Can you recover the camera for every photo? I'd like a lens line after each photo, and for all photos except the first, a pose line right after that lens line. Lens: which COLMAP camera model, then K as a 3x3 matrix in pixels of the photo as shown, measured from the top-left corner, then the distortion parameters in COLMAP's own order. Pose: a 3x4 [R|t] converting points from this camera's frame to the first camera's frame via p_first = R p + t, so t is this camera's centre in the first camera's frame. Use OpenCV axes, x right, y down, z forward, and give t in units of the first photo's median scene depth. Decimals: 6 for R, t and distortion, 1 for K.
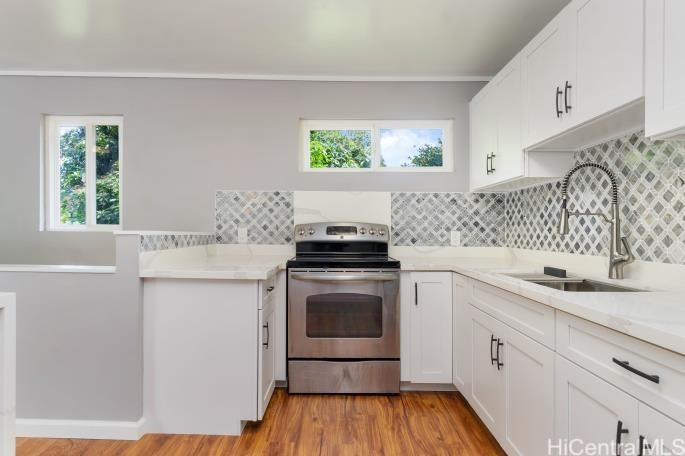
lens RADIAL K [[379.2, 0, 342.3], [0, 379.2, 229.9], [0, 0, 1]] dist [0.002437, 0.000086]
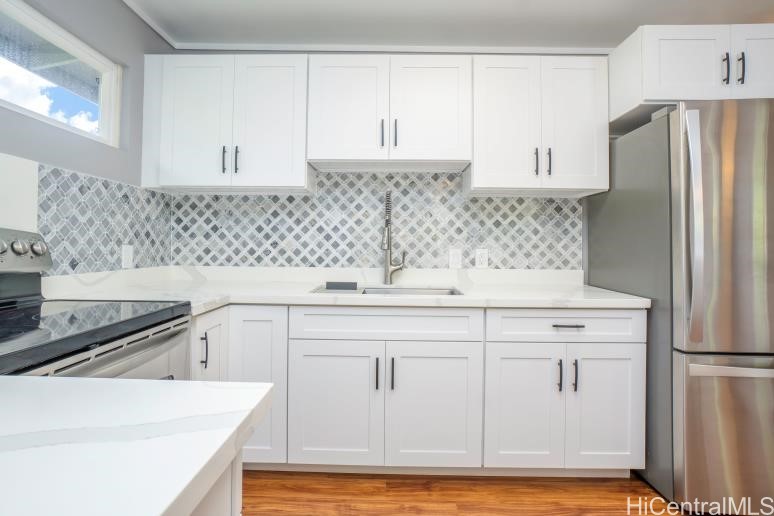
lens RADIAL K [[383.0, 0, 384.9], [0, 383.0, 241.4], [0, 0, 1]] dist [-0.023421, 0.000263]
pose [[0.031802, 0.002858, 0.999490, -0.362008], [-0.011021, 0.999936, -0.002508, -0.007045], [-0.999433, -0.010935, 0.031831, 0.620602]]
